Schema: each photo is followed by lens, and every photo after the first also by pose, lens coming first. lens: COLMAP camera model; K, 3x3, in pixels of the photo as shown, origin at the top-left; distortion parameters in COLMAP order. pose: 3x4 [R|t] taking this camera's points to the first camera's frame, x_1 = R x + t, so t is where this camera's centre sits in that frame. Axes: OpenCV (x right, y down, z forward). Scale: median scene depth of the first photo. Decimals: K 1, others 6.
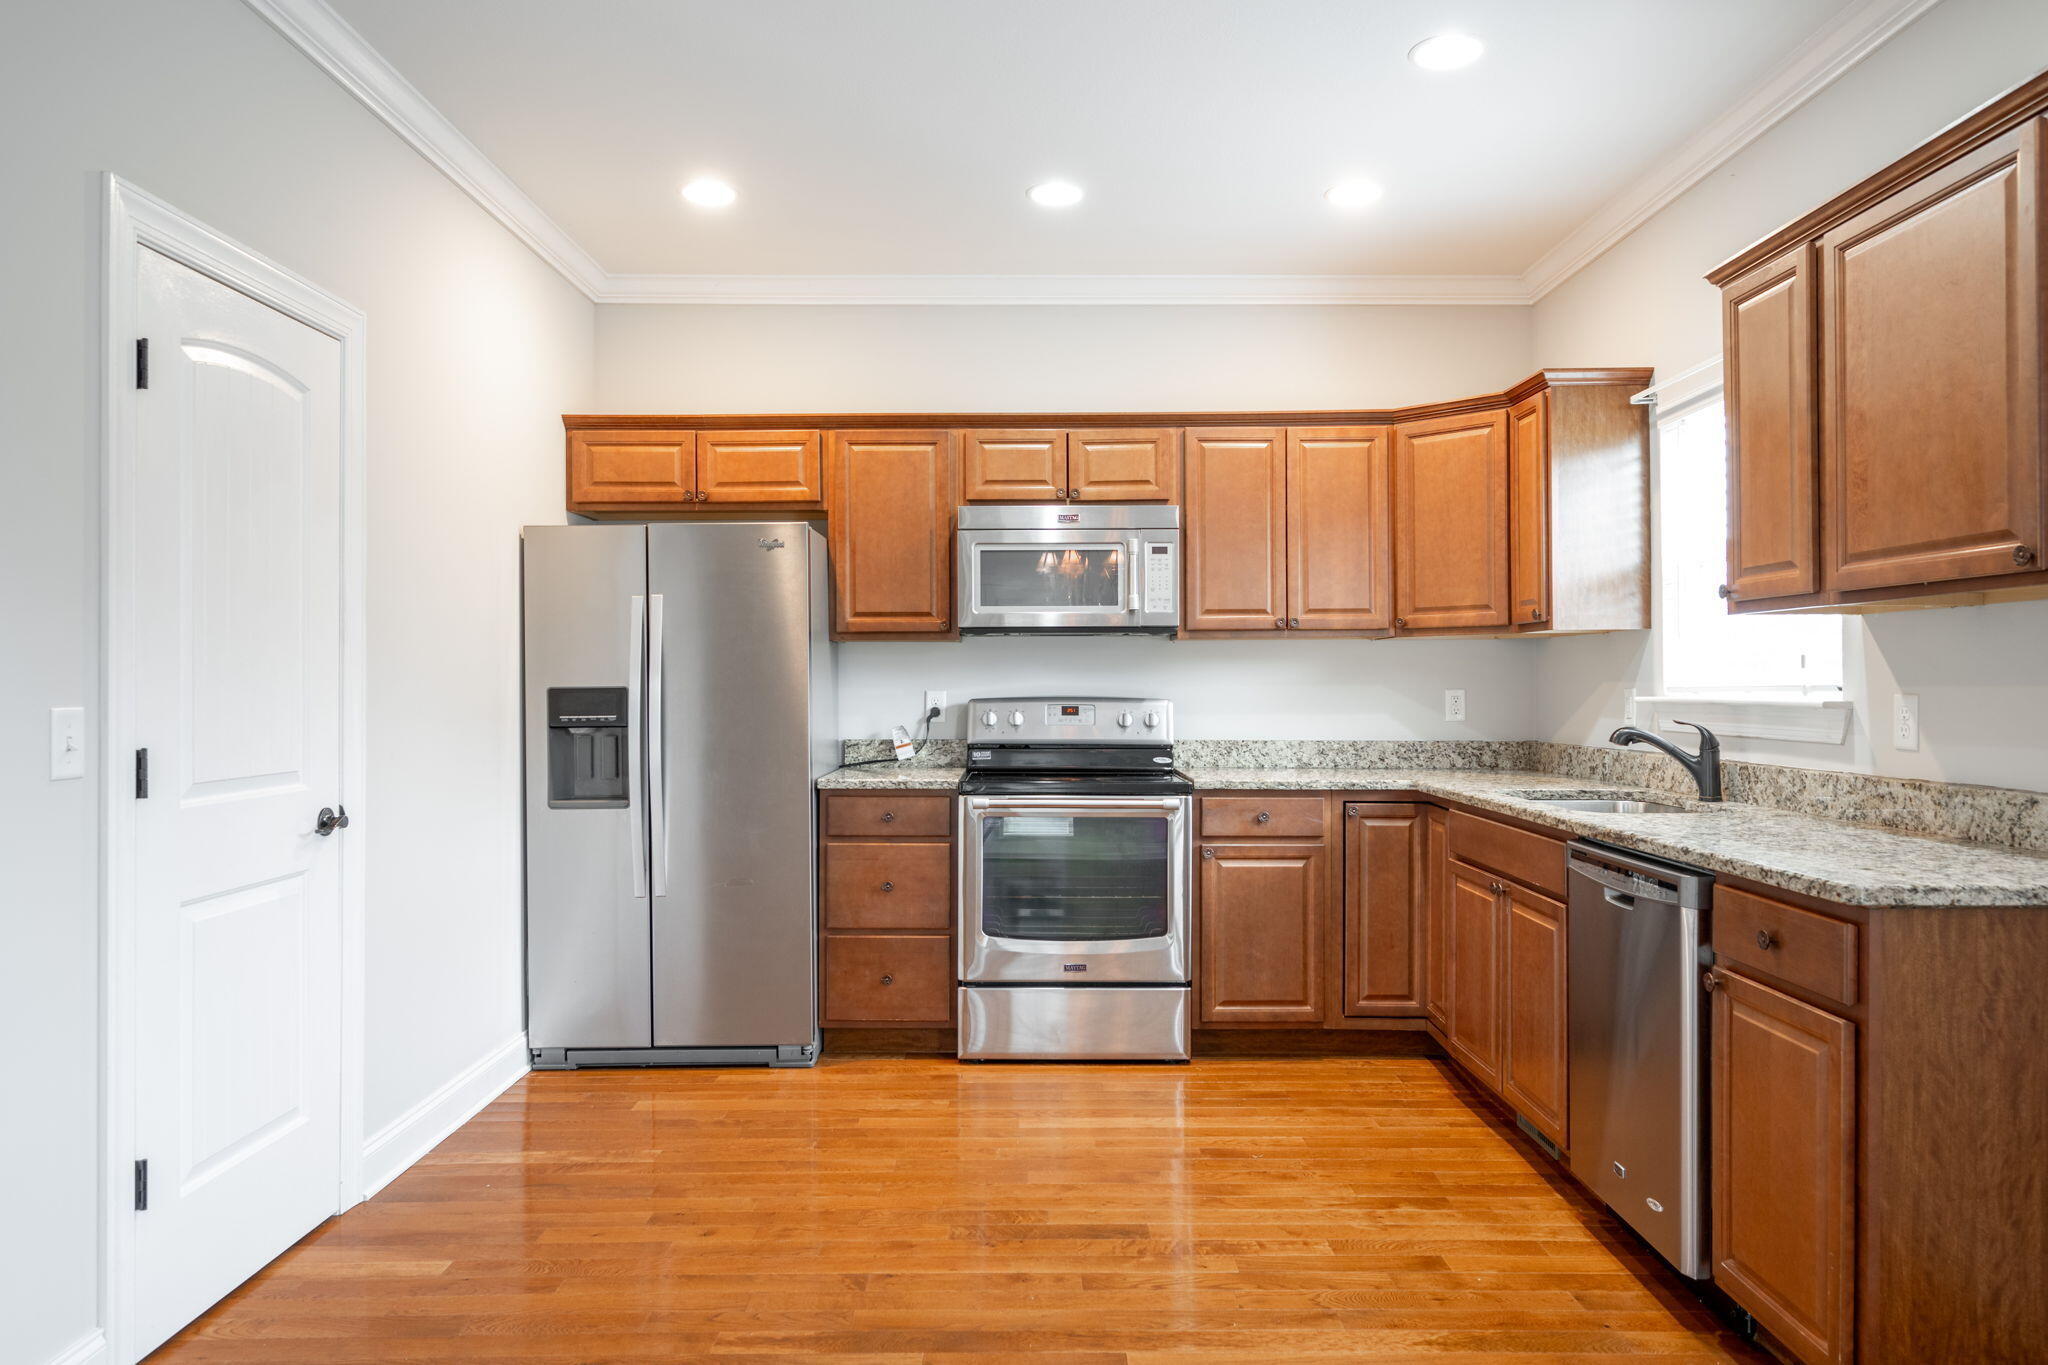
lens RADIAL K [[1328.5, 0, 1031.5], [0, 1328.5, 678.8], [0, 0, 1]] dist [0.004718, -0.003337]
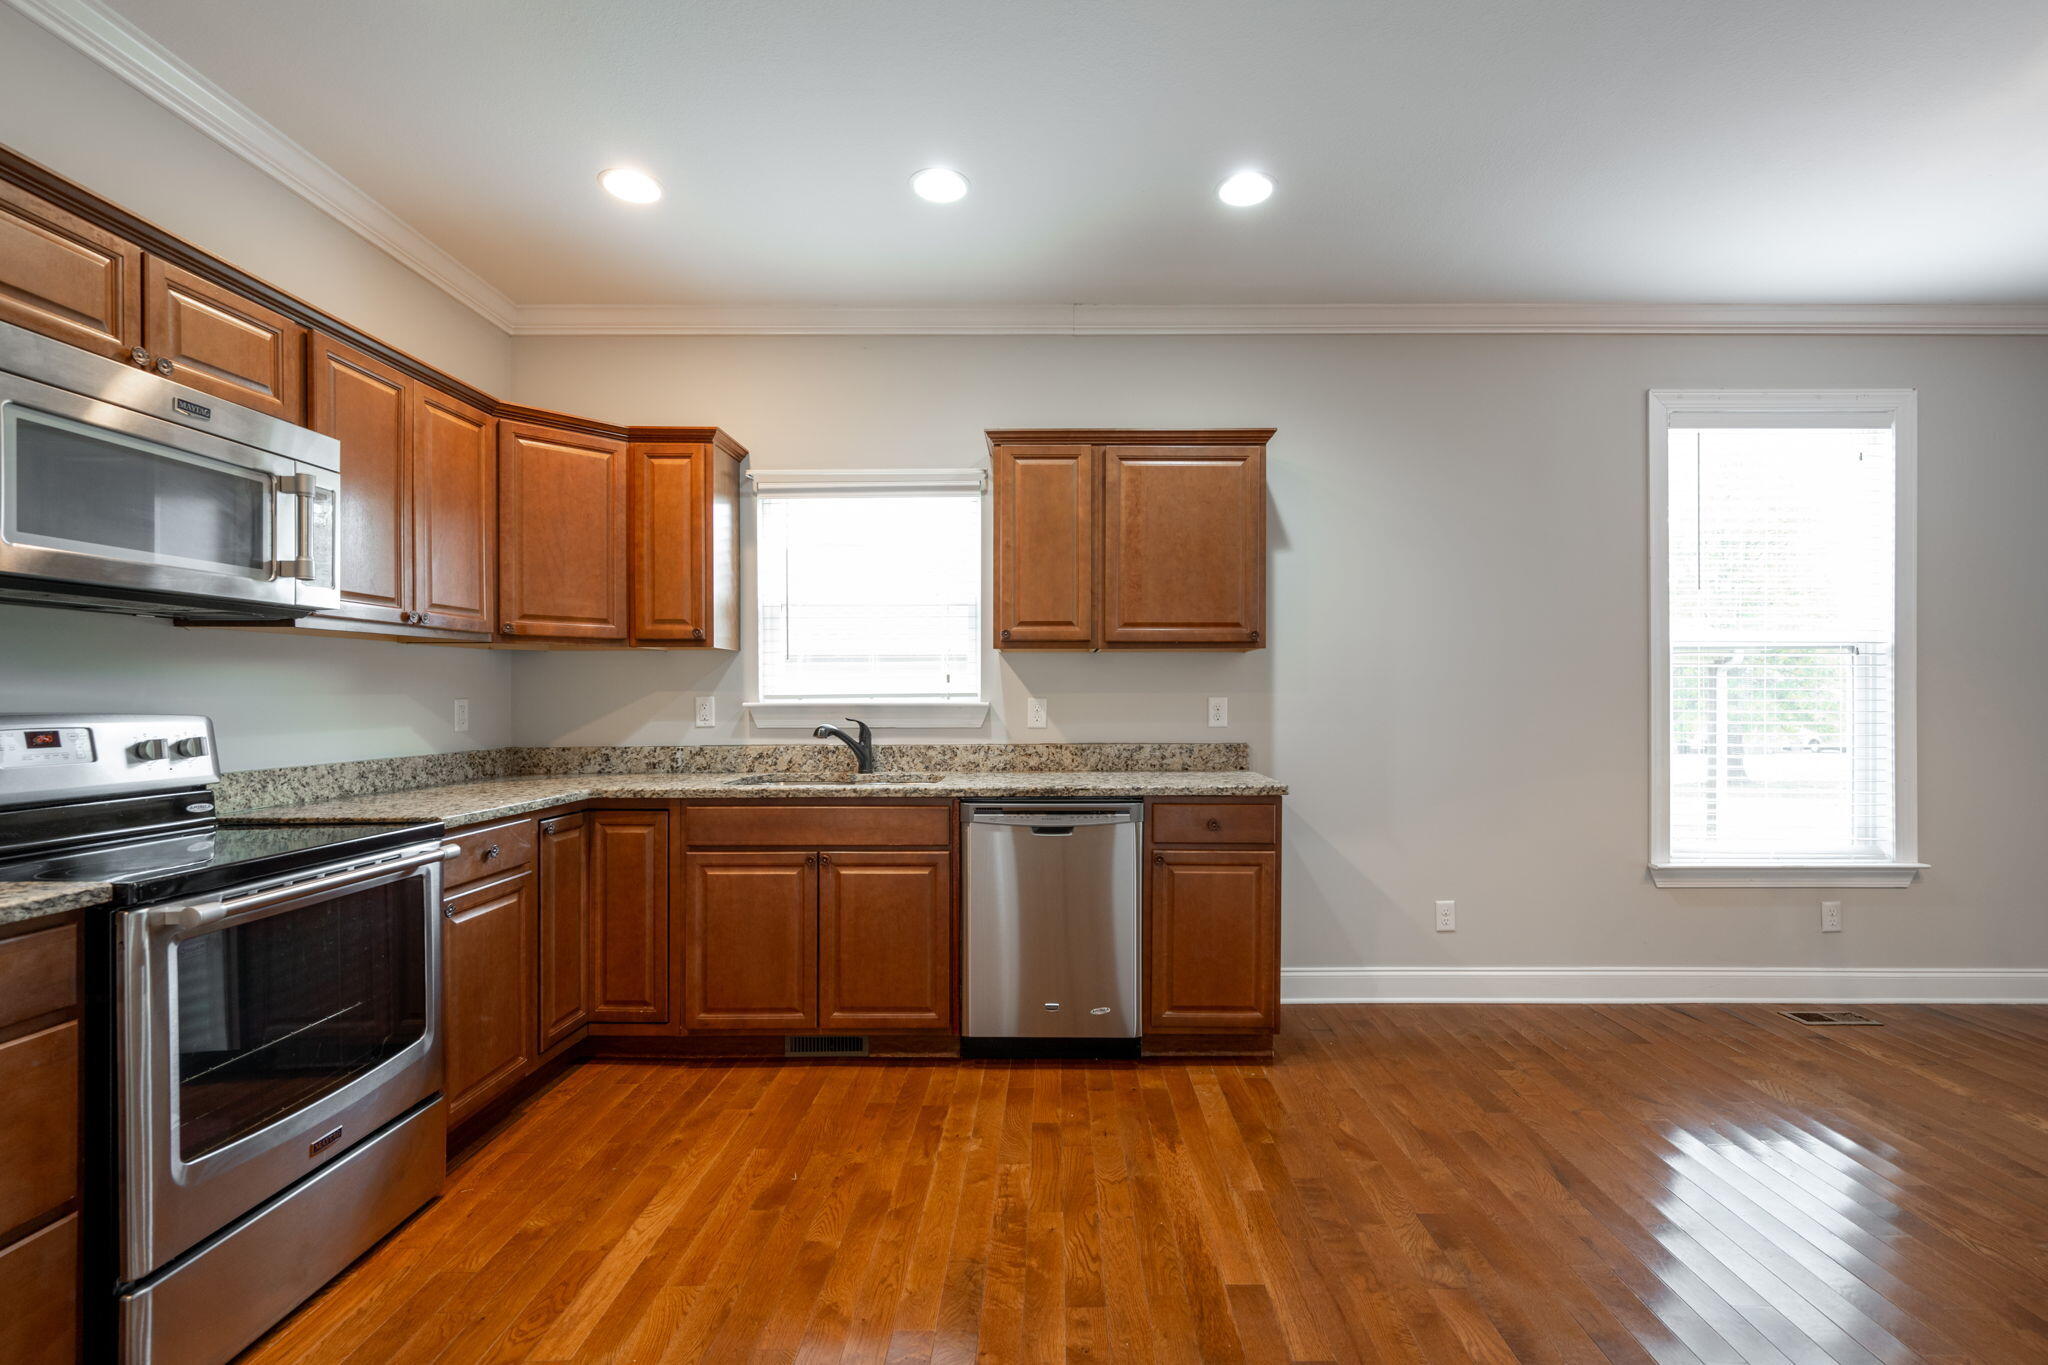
lens RADIAL K [[904.3, 0, 1059.4], [0, 904.3, 695.0], [0, 0, 1]] dist [0.003135, 0.000125]
pose [[0.002241, 0.000815, 0.999997, -0.393848], [-0.001327, 0.999999, -0.000812, 0.005870], [-0.999997, -0.001325, 0.002242, 0.645858]]
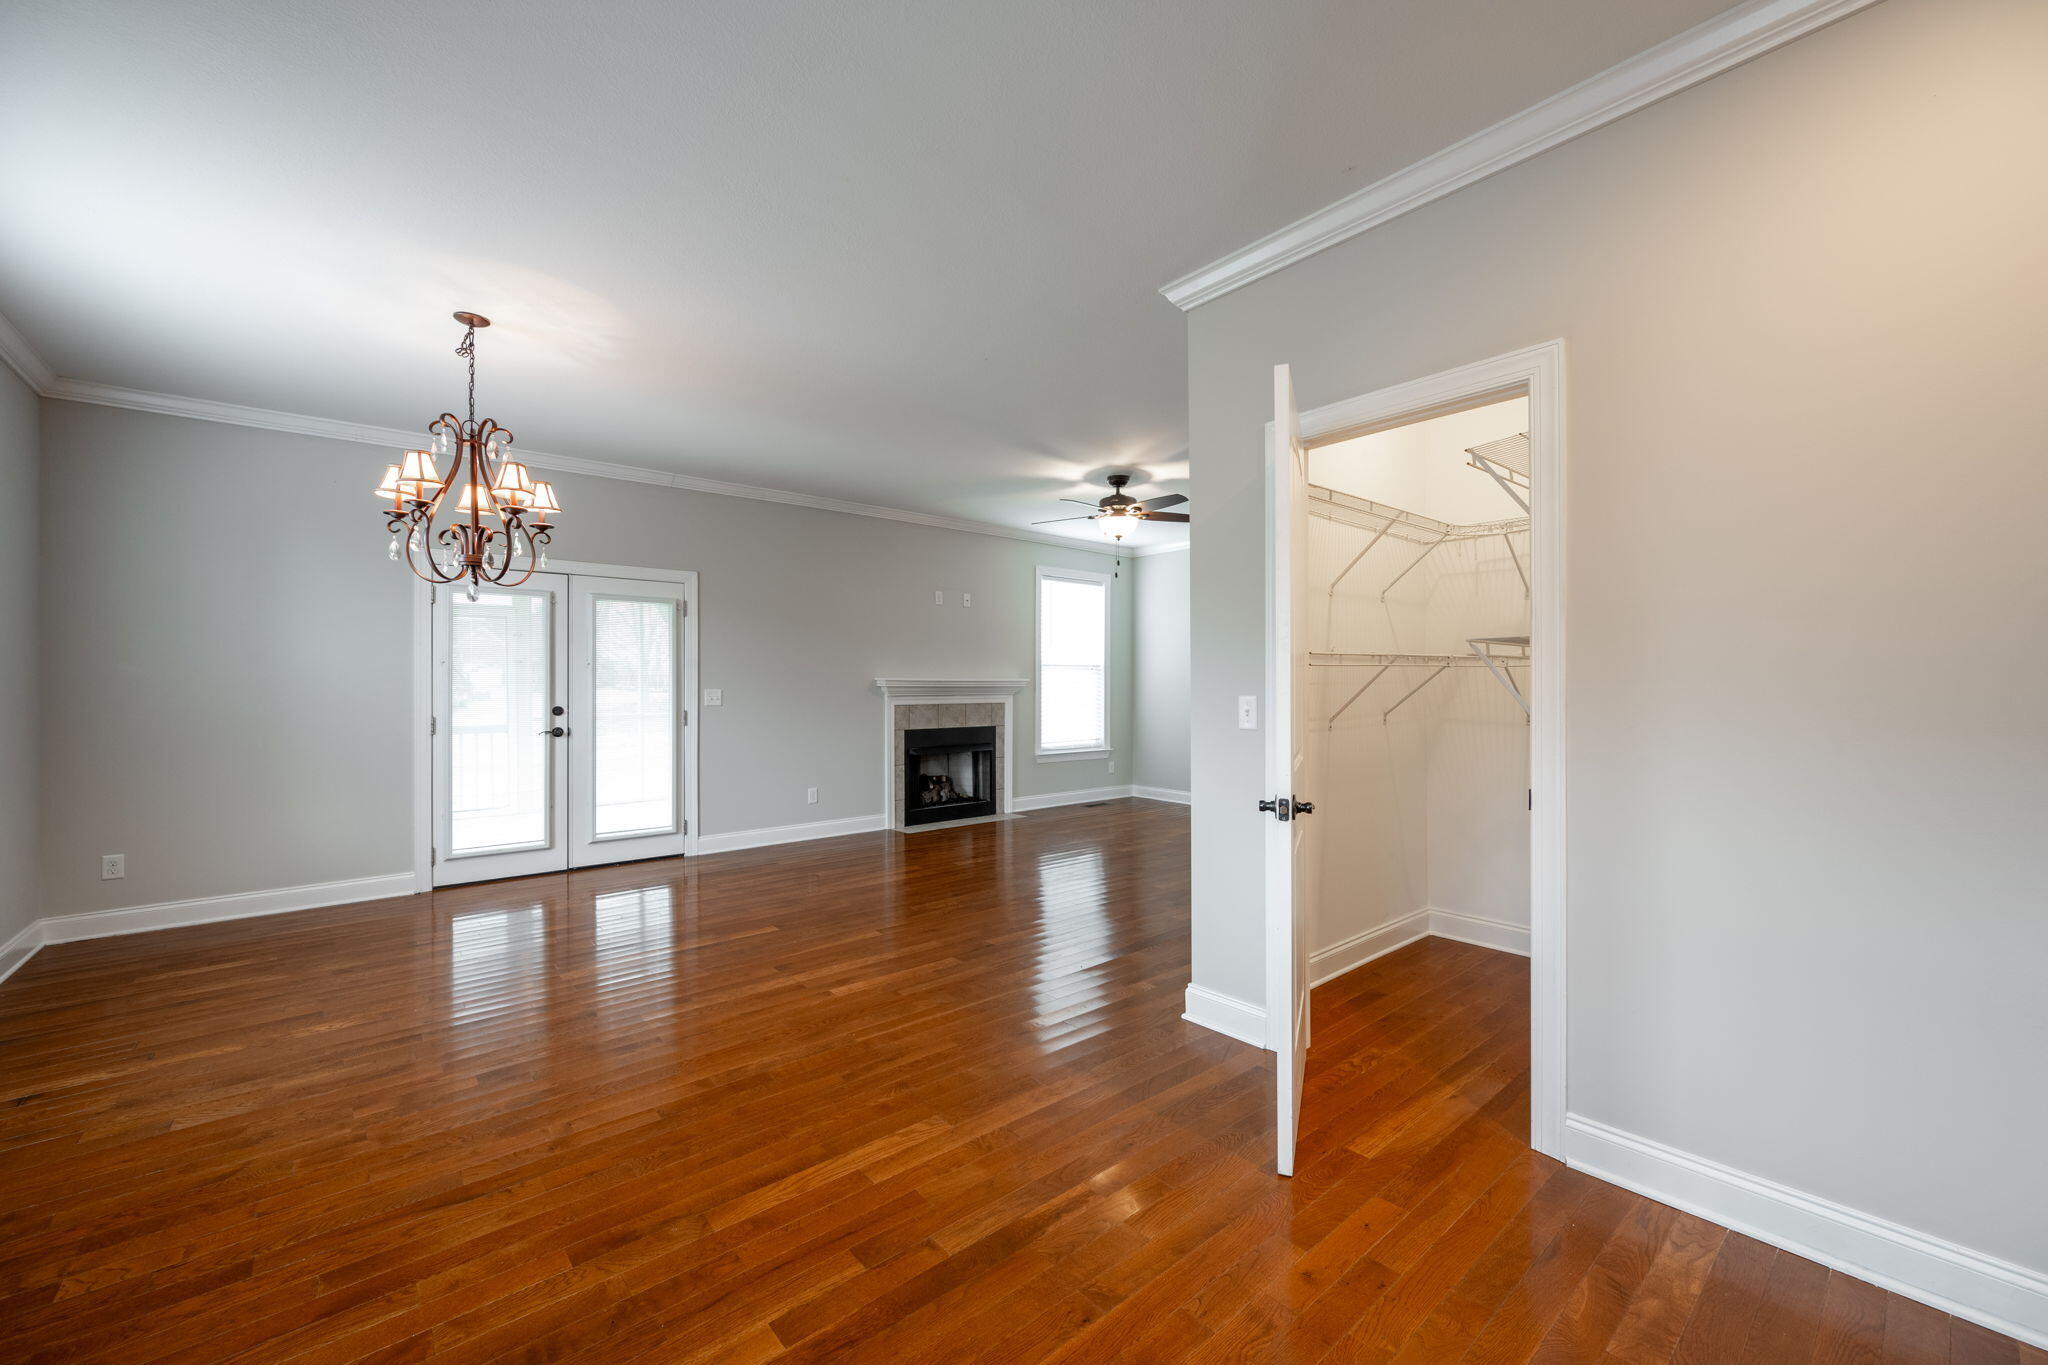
lens RADIAL K [[811.7, 0, 1030.0], [0, 811.7, 676.5], [0, 0, 1]] dist [-0.001456, 0.000376]
pose [[-0.762468, -0.004605, -0.647009, 0.186608], [0.004430, 0.999914, -0.012338, 0.003053], [0.647010, -0.012274, -0.762383, 0.904410]]
